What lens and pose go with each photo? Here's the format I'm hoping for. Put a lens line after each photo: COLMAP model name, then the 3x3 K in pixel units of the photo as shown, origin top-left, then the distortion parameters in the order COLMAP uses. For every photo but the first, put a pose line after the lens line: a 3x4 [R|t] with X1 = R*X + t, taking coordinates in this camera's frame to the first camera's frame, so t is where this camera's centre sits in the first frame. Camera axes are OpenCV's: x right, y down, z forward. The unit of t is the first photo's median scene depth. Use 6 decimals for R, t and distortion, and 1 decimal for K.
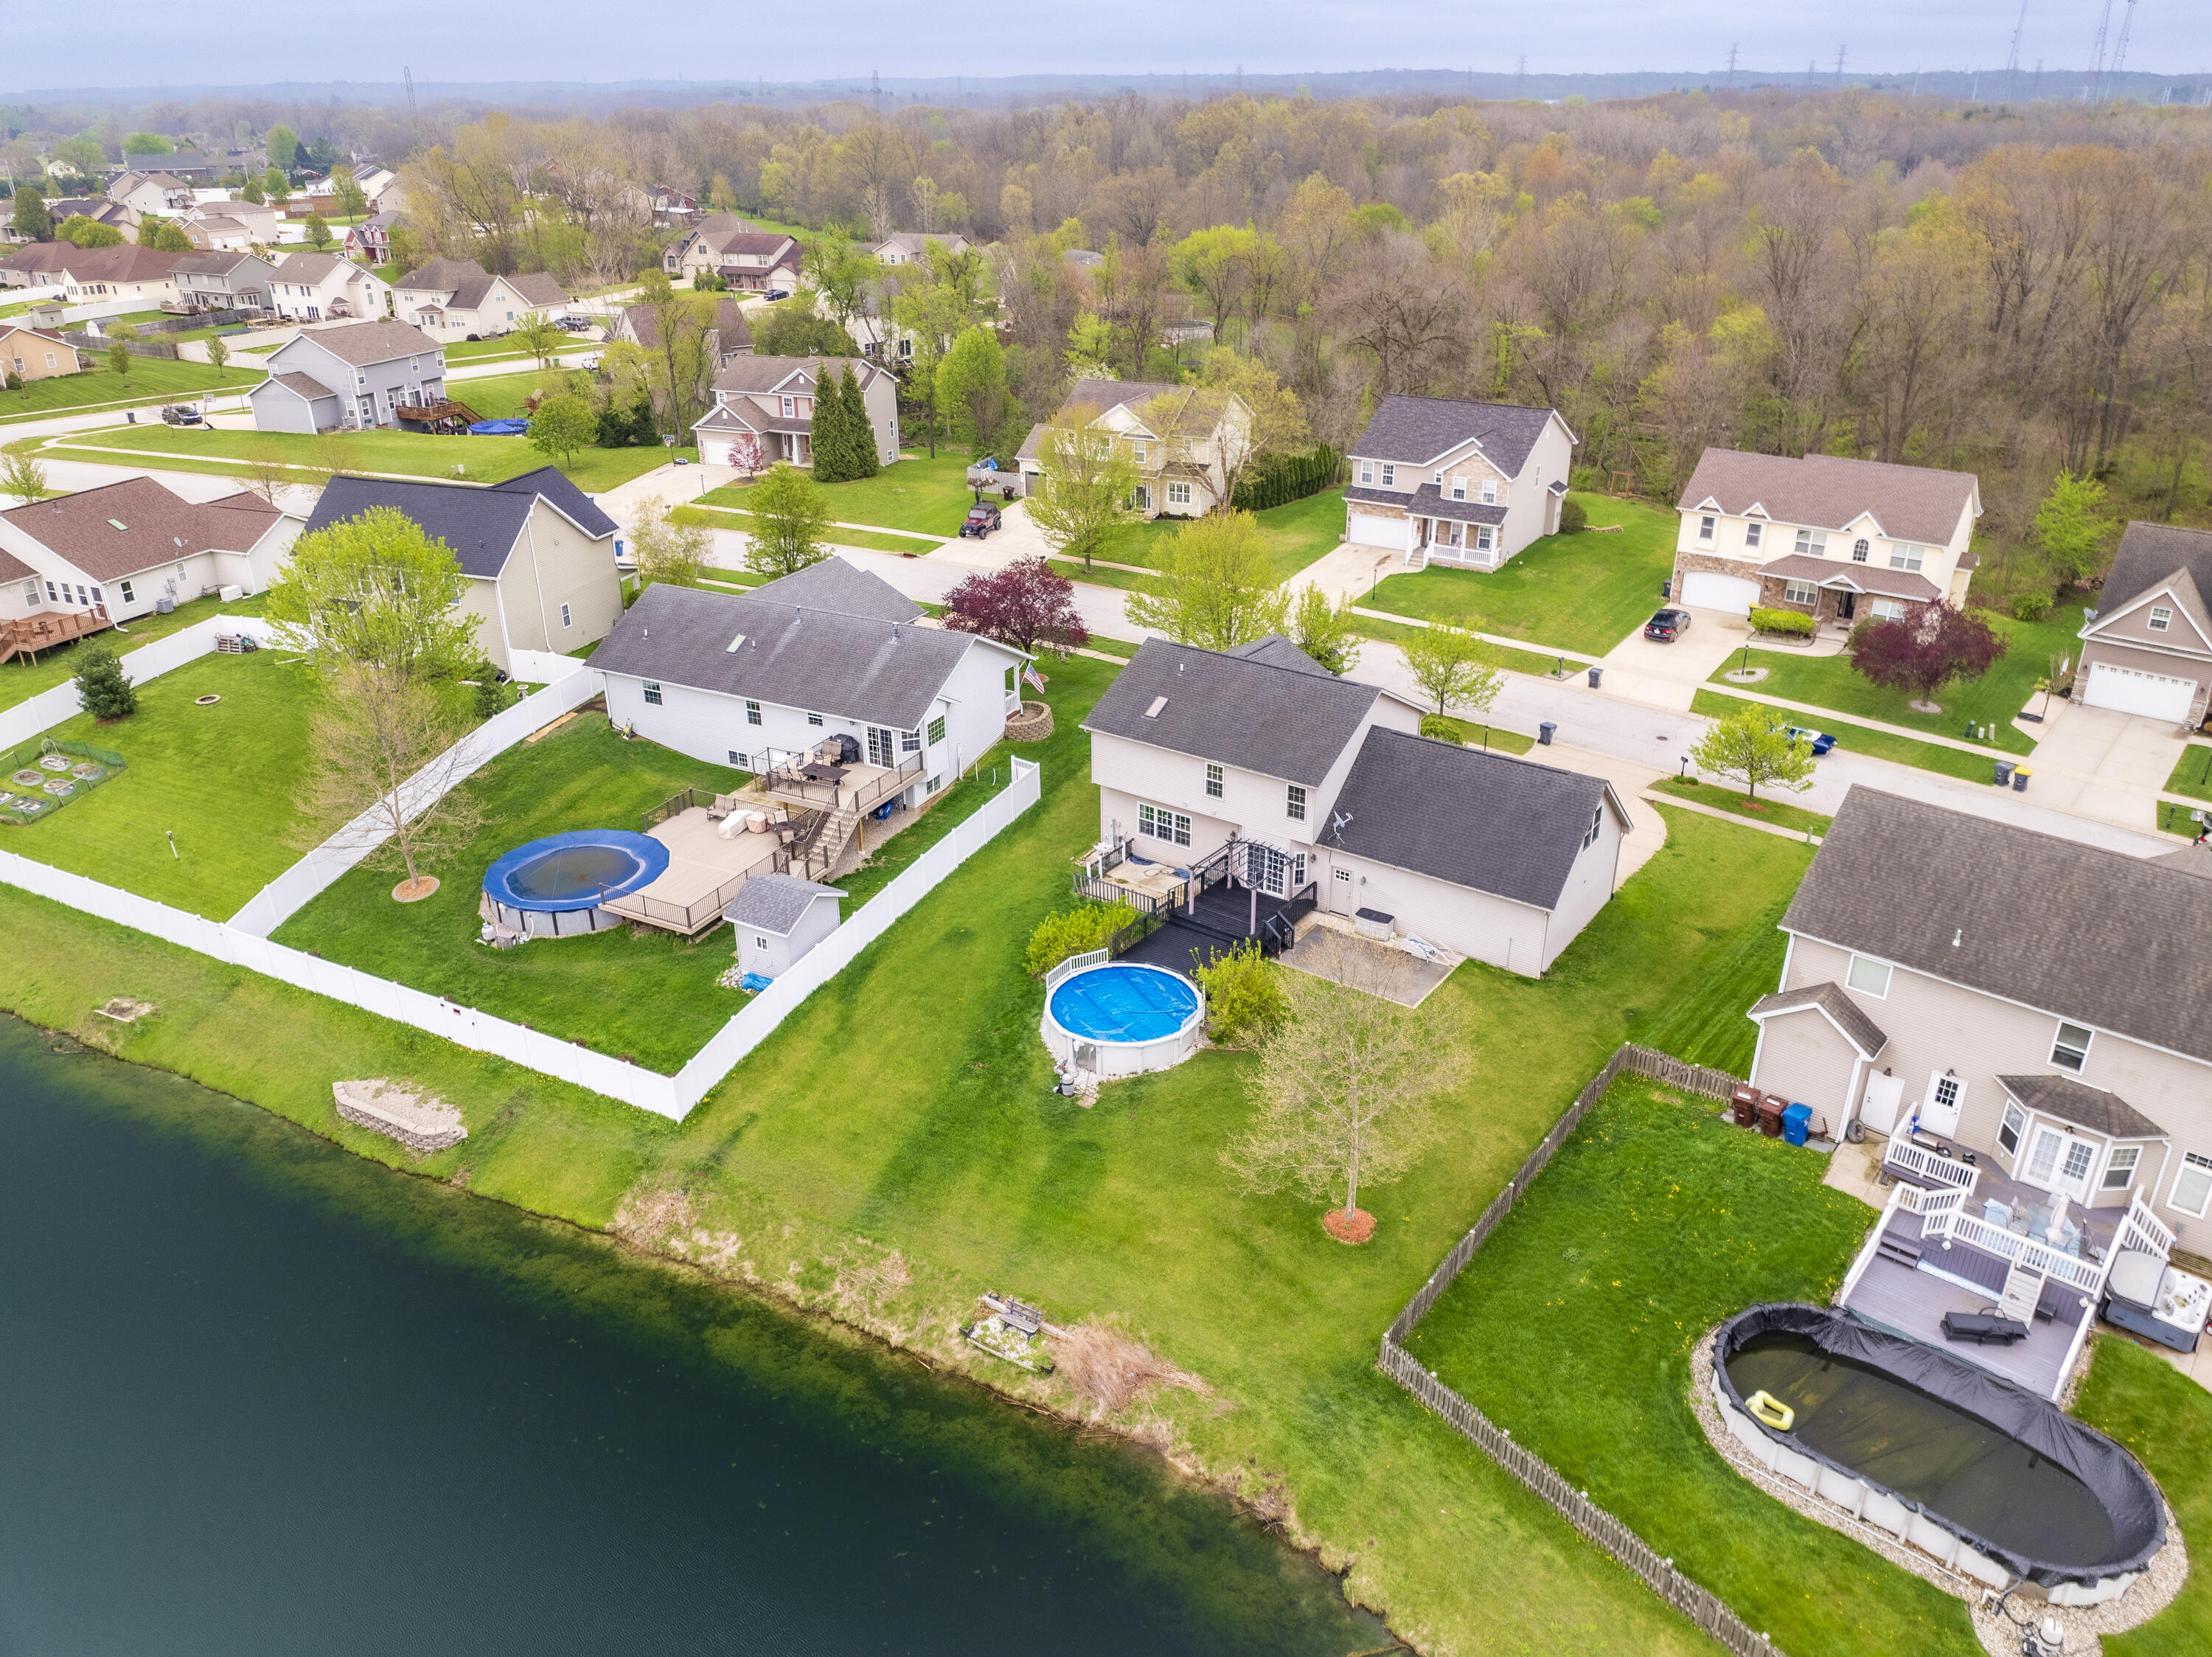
lens RADIAL K [[1562.4, 0, 1109.3], [0, 1562.4, 826.7], [0, 0, 1]] dist [-0.034381, 0.020947]
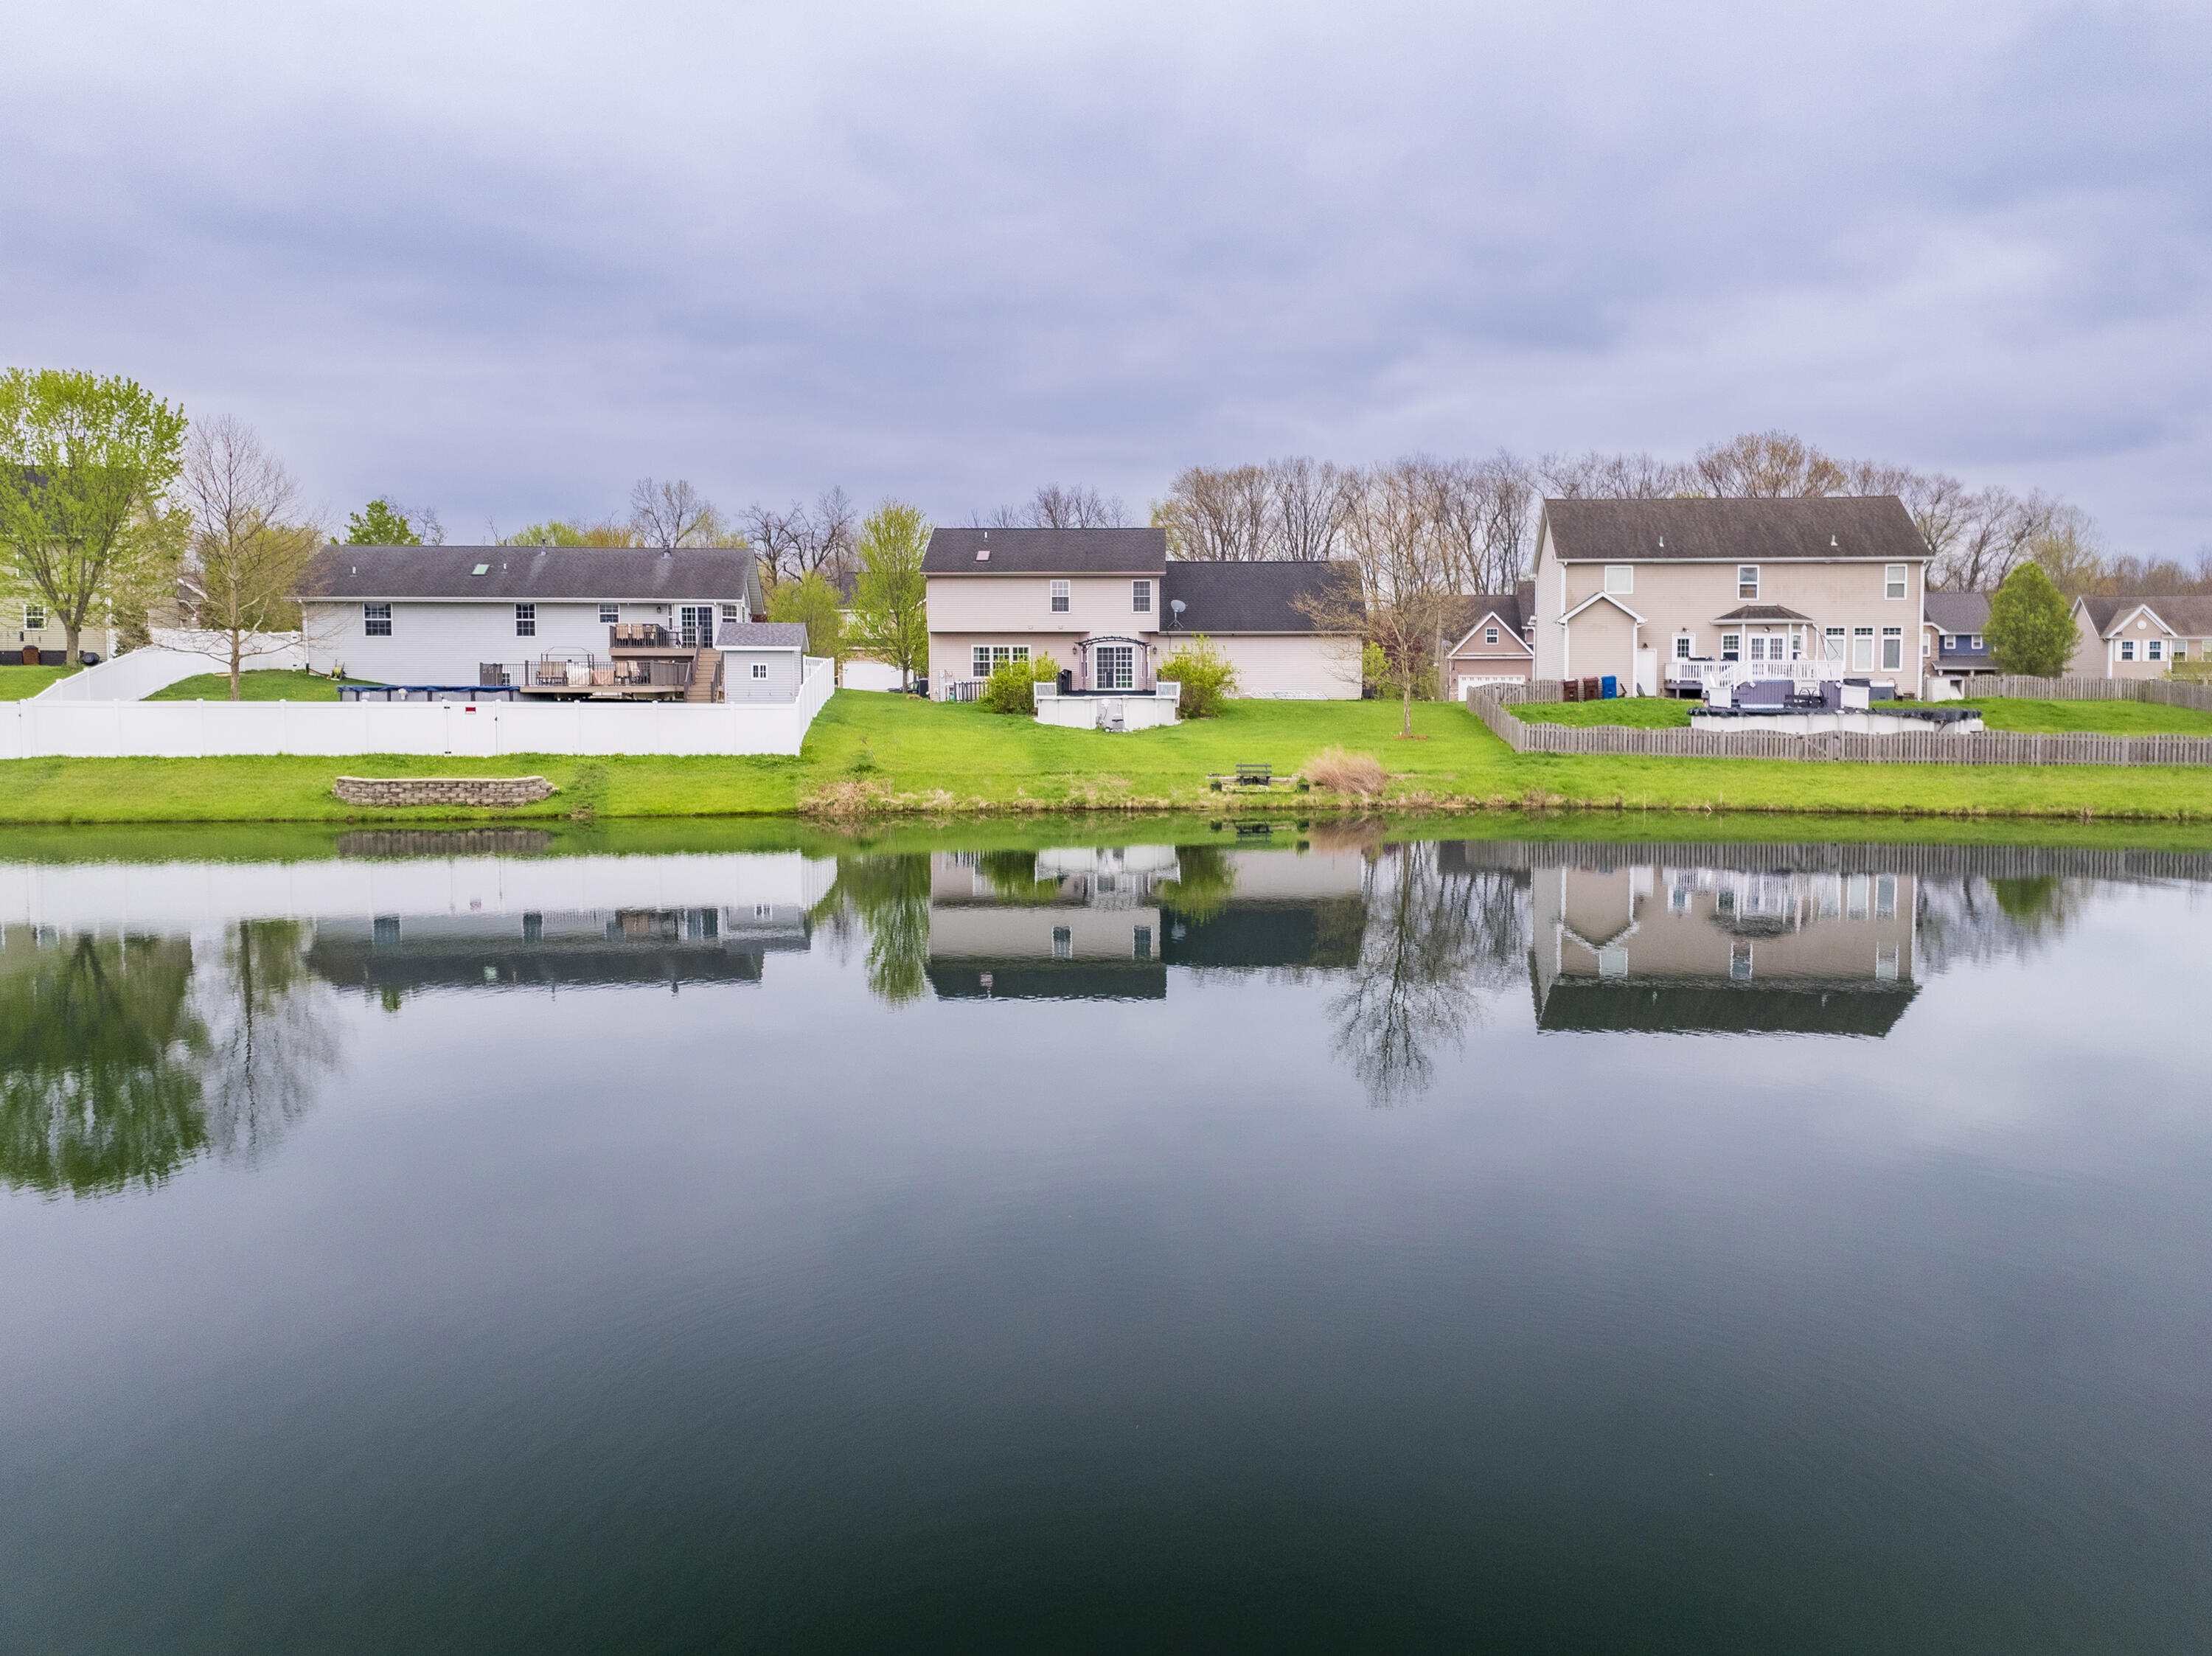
lens RADIAL K [[1633.2, 0, 1164.0], [0, 1633.2, 781.4], [0, 0, 1]] dist [-0.026669, -0.000243]
pose [[0.813590, -0.029915, 0.580668, -0.604986], [0.246315, 0.922368, -0.297600, 0.499845], [-0.526687, 0.385152, 0.757799, 0.111696]]
